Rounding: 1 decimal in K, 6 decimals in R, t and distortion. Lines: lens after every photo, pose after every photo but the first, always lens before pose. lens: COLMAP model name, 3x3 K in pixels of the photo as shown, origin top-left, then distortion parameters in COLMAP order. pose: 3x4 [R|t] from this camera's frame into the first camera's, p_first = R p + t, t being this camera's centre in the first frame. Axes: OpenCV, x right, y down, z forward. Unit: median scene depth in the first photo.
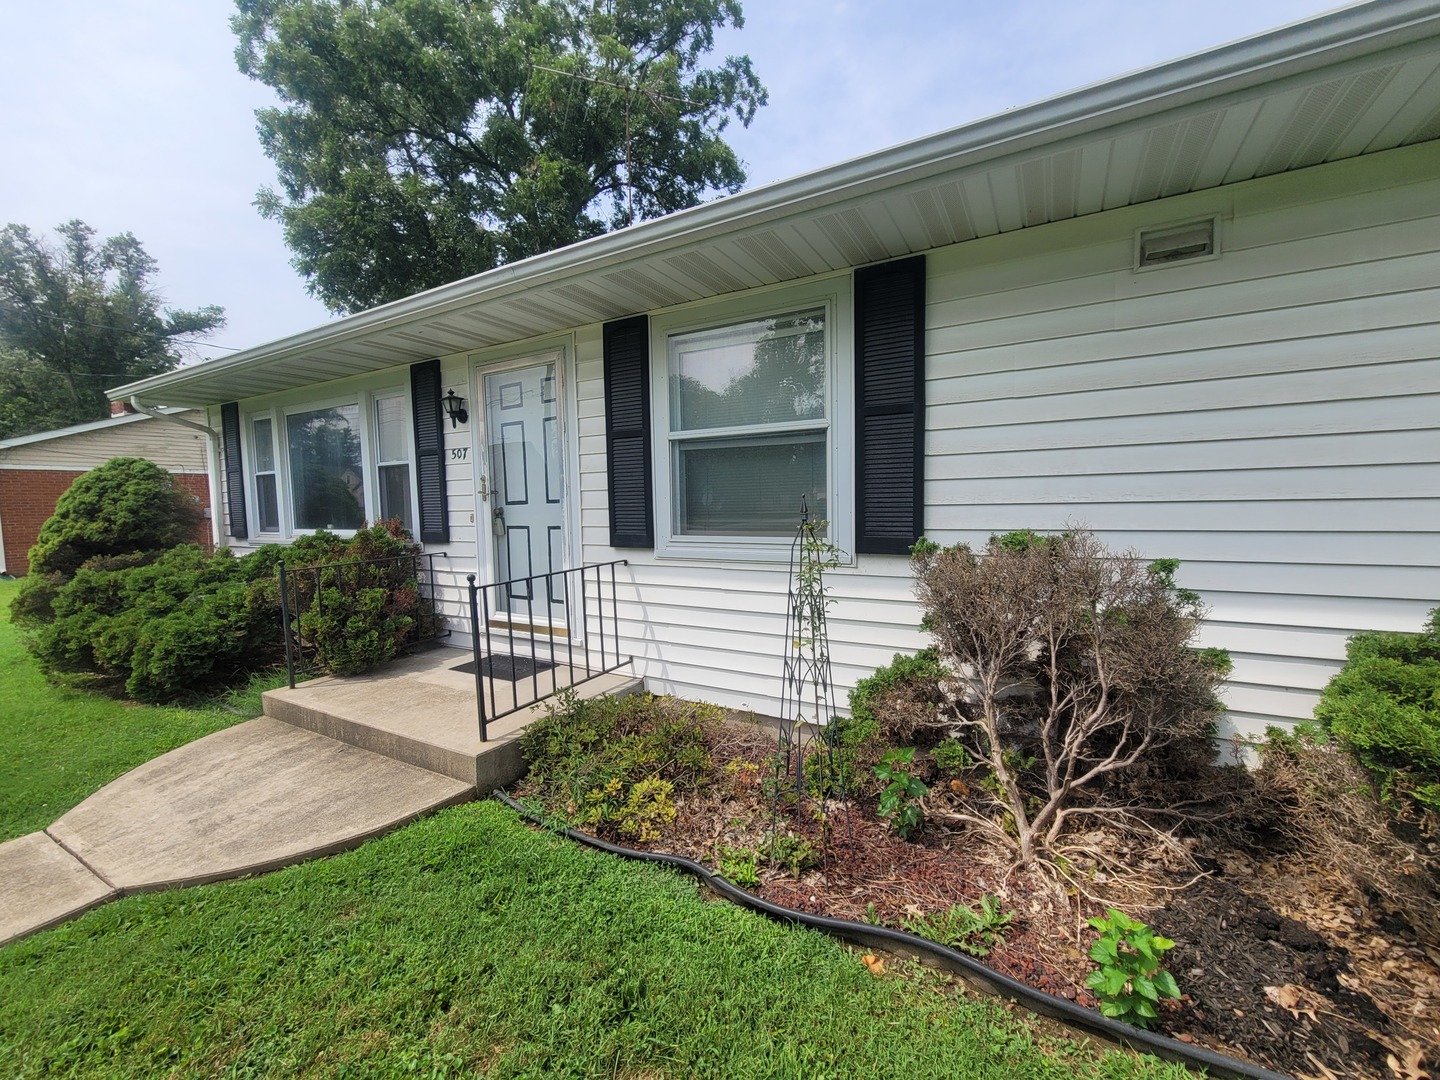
lens RADIAL K [[592.6, 0, 720.0], [0, 592.6, 540.0], [0, 0, 1]] dist [0.000735, 0.000270]
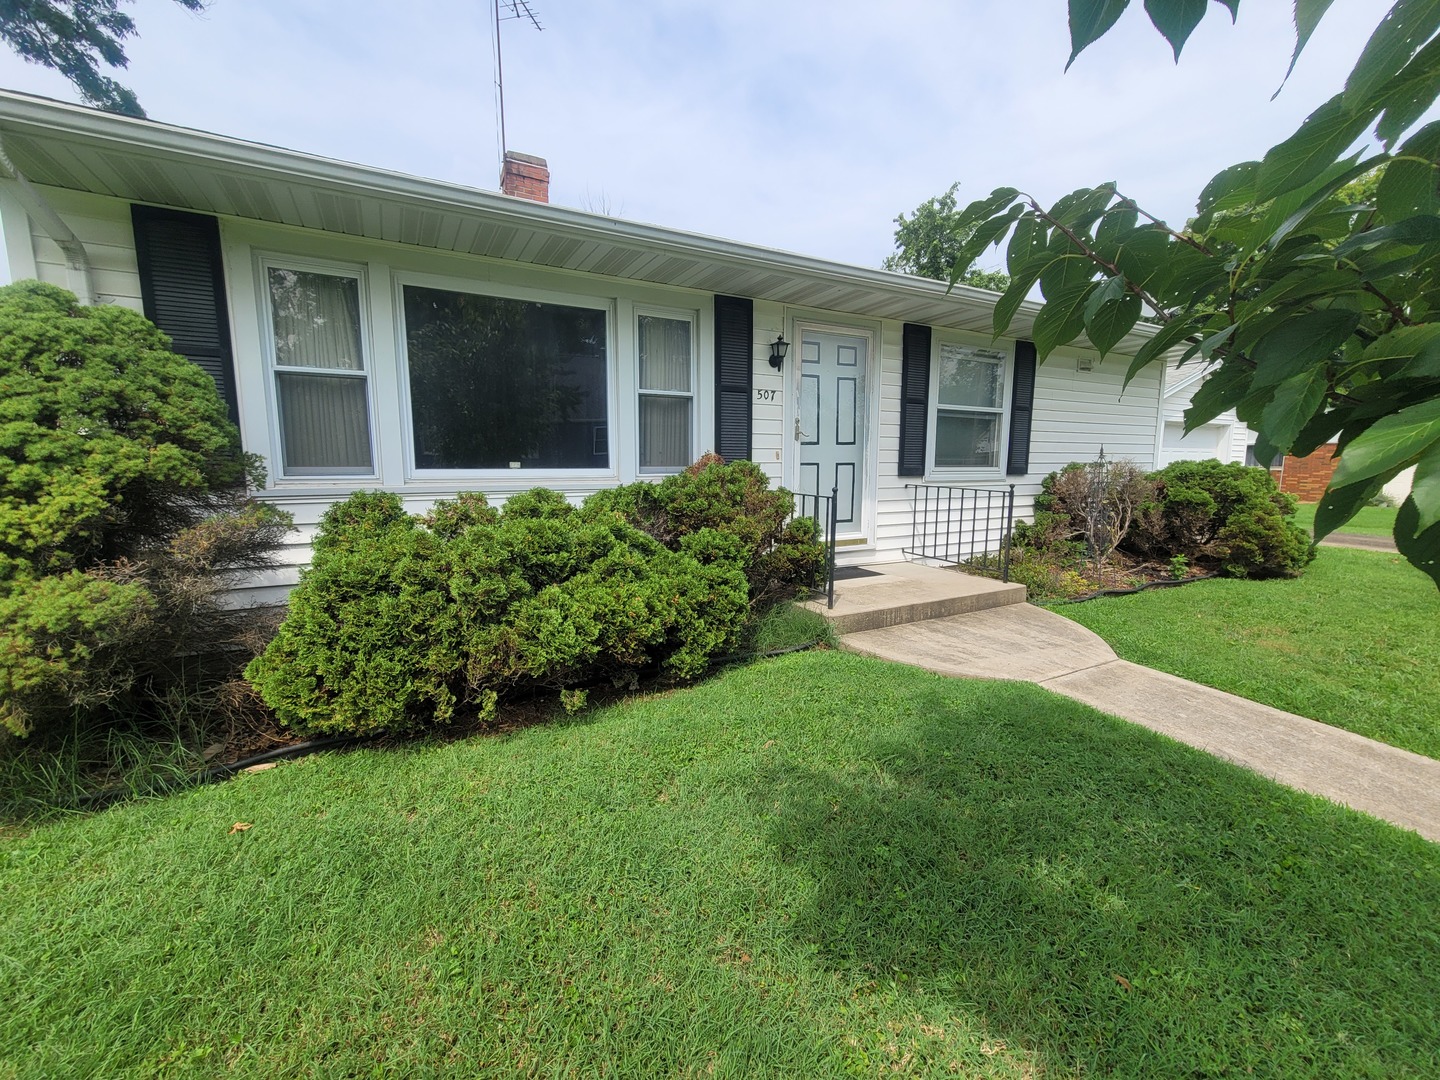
lens RADIAL K [[585.1, 0, 720.0], [0, 585.1, 540.0], [0, 0, 1]] dist [-0.000254, -0.000091]
pose [[0.532439, -0.089780, 0.841693, -1.436858], [0.046152, 0.995959, 0.077040, 0.032232], [-0.845209, -0.002173, 0.534432, 0.514063]]
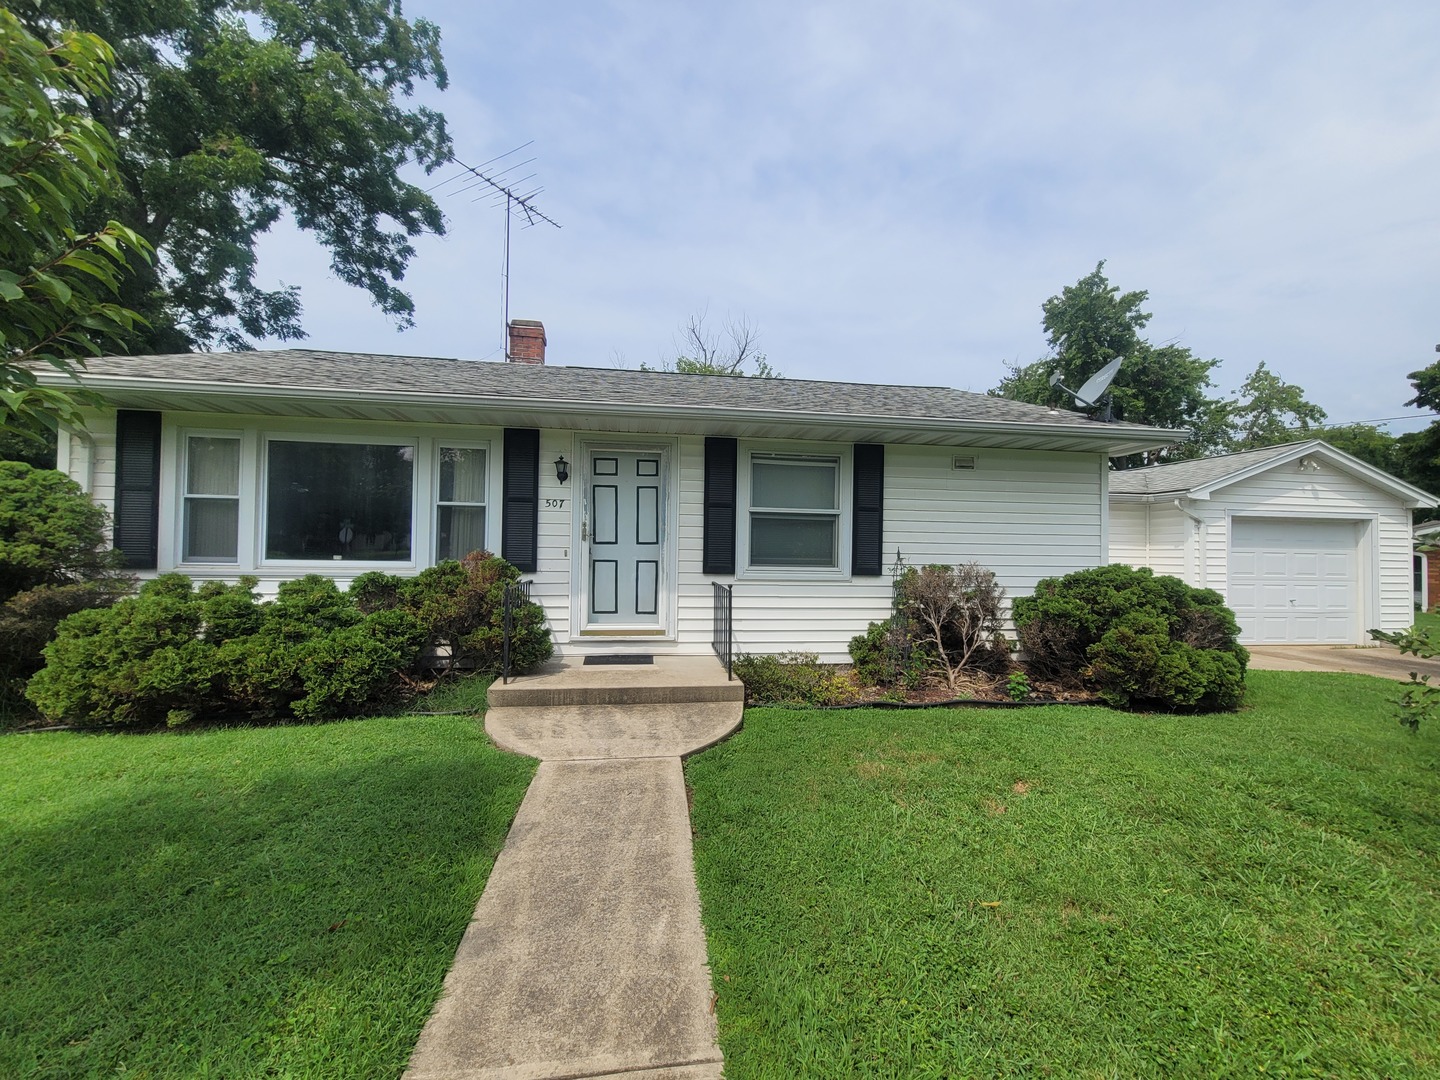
lens RADIAL K [[583.8, 0, 721.3], [0, 583.8, 543.7], [0, 0, 1]] dist [-0.000494, -0.000292]
pose [[0.784850, 0.041809, 0.618274, -0.962022], [0.008942, 0.996854, -0.078760, 0.047531], [-0.619621, 0.067343, 0.782007, -0.224015]]
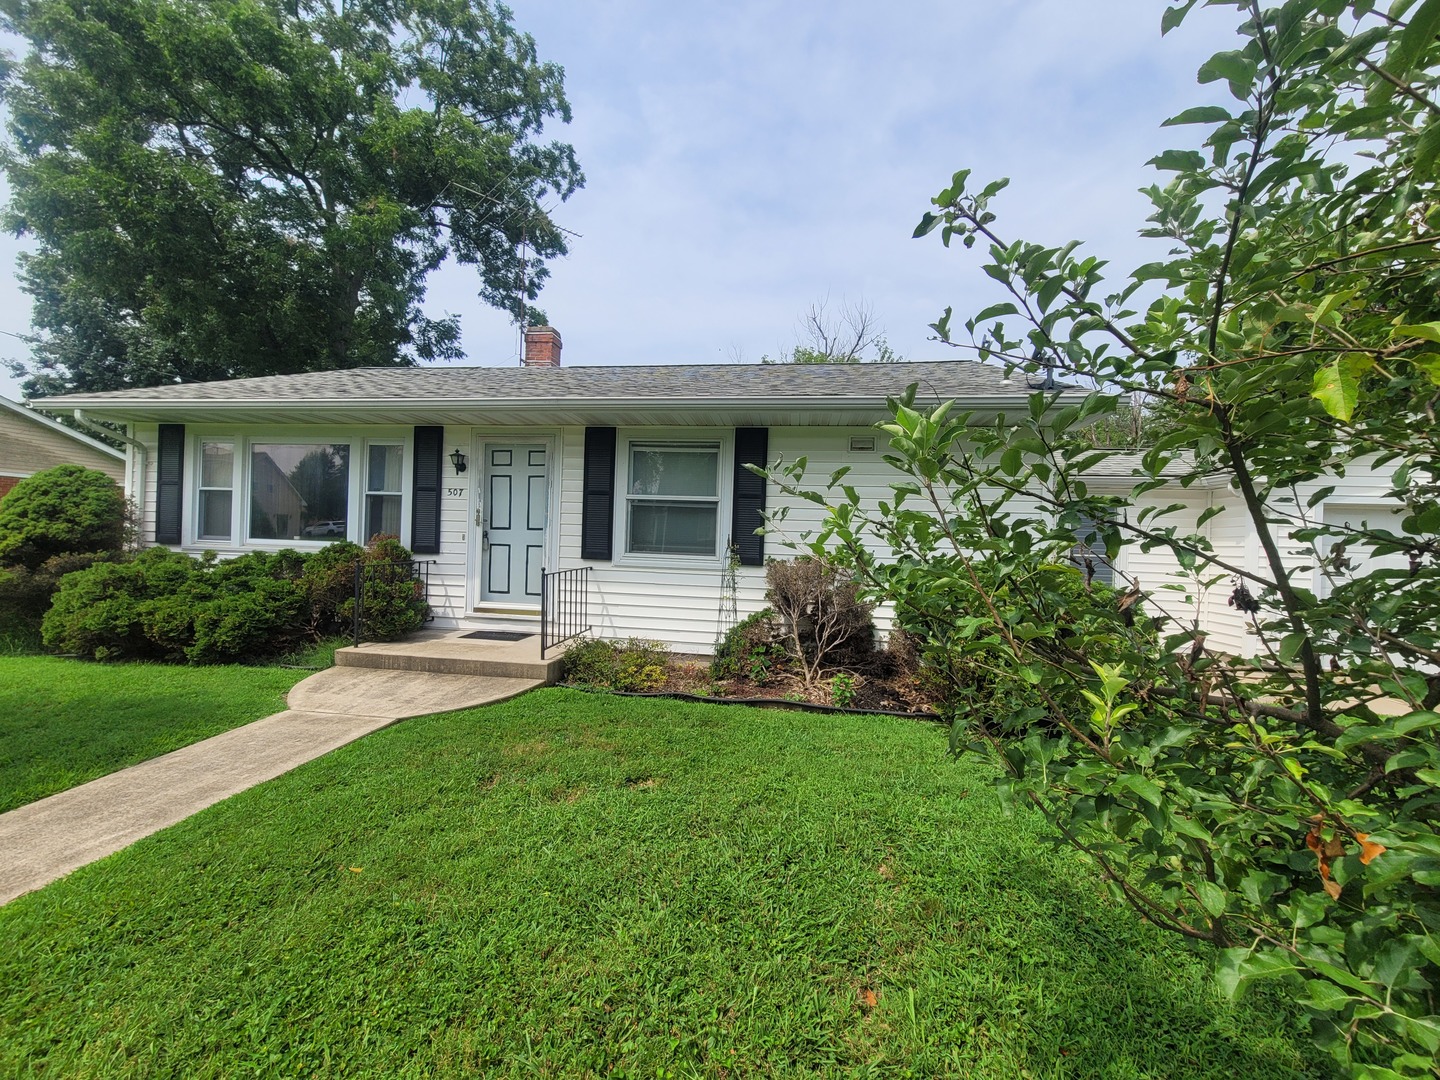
lens RADIAL K [[585.1, 0, 720.0], [0, 585.1, 540.0], [0, 0, 1]] dist [-0.000254, -0.000091]
pose [[0.927360, 0.052096, 0.370526, -0.372313], [-0.026973, 0.996991, -0.072669, 0.058036], [-0.373197, 0.057396, 0.925975, -0.564673]]
